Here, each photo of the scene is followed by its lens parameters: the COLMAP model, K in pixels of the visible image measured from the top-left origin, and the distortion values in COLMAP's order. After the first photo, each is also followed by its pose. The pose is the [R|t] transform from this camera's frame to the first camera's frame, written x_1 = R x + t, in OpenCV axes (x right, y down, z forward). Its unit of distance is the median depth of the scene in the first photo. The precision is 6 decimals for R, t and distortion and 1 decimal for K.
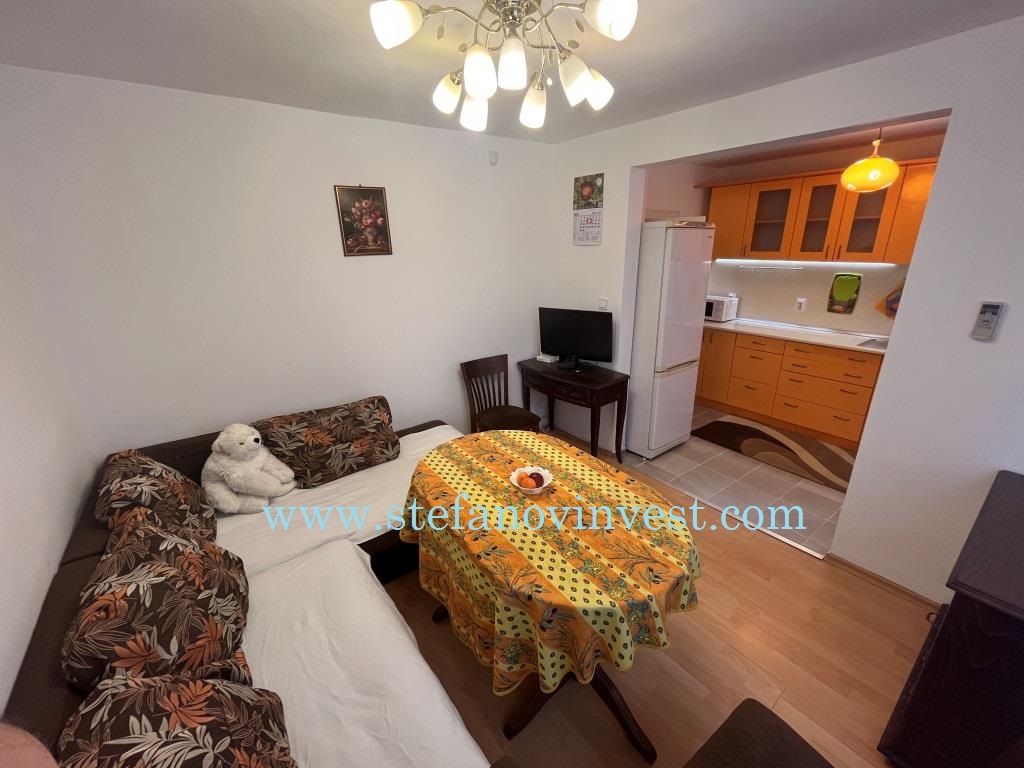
lens RADIAL K [[417.4, 0, 510.2], [0, 417.4, 386.4], [0, 0, 1]] dist [-0.004159, -0.000253]
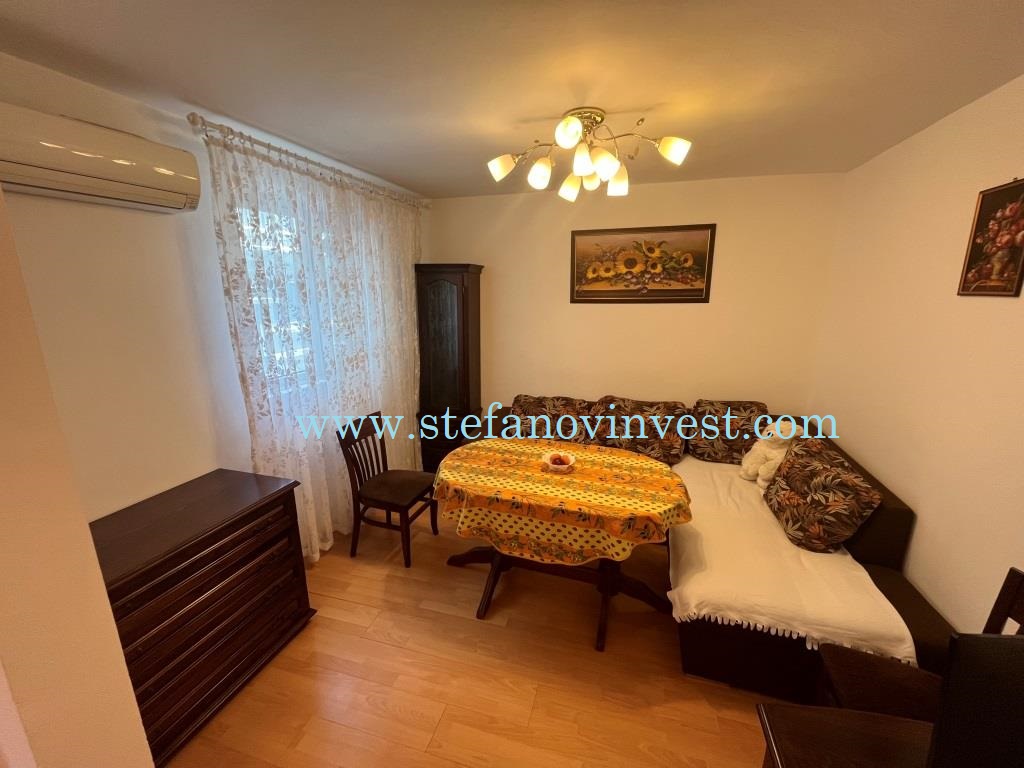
lens RADIAL K [[417.4, 0, 512.4], [0, 417.4, 385.5], [0, 0, 1]] dist [-0.004159, -0.000253]
pose [[-0.805366, 0.158098, -0.571306, 0.578600], [-0.176946, 0.855720, 0.486244, -0.386115], [0.565752, 0.492695, -0.661193, 1.107482]]
